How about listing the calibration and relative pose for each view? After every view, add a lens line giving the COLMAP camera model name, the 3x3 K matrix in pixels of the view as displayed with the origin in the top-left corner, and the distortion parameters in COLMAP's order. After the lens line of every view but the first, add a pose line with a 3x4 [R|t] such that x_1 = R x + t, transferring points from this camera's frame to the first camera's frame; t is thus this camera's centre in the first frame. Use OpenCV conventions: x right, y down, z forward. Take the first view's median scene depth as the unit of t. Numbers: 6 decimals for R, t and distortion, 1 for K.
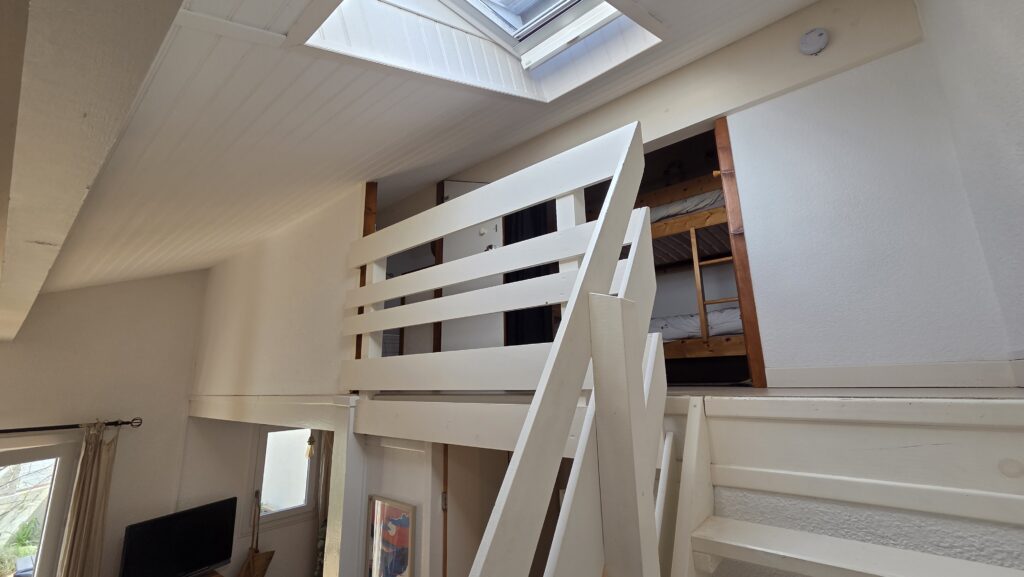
lens RADIAL K [[419.1, 0, 510.3], [0, 419.1, 287.5], [0, 0, 1]] dist [0.019751, -0.000200]
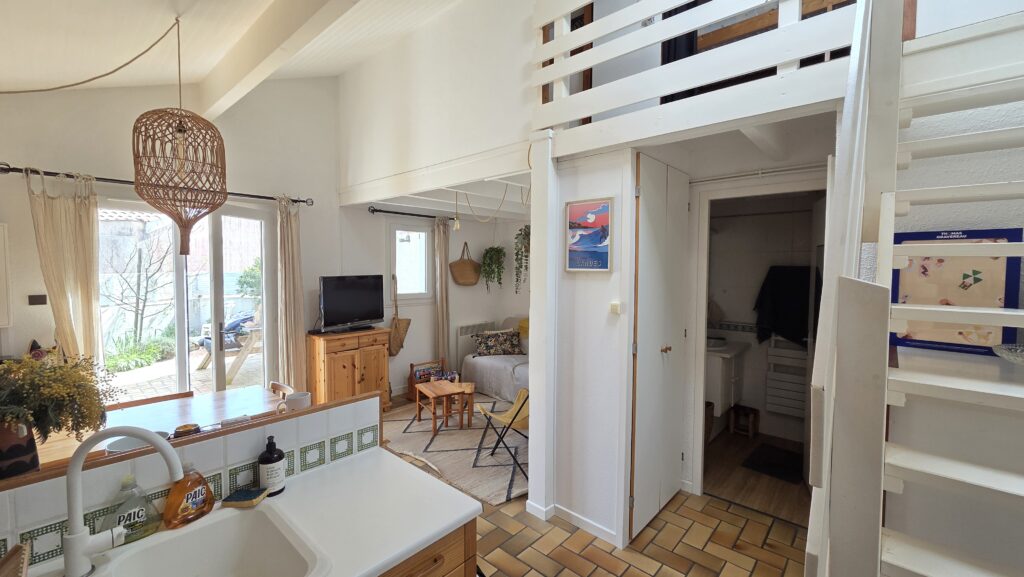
lens RADIAL K [[419.1, 0, 512.6], [0, 419.1, 287.6], [0, 0, 1]] dist [0.019751, -0.000200]
pose [[0.998918, 0.032426, -0.033325, -0.418748], [-0.022620, 0.965072, 0.261006, 0.380224], [0.040625, -0.259970, 0.964762, -0.347243]]
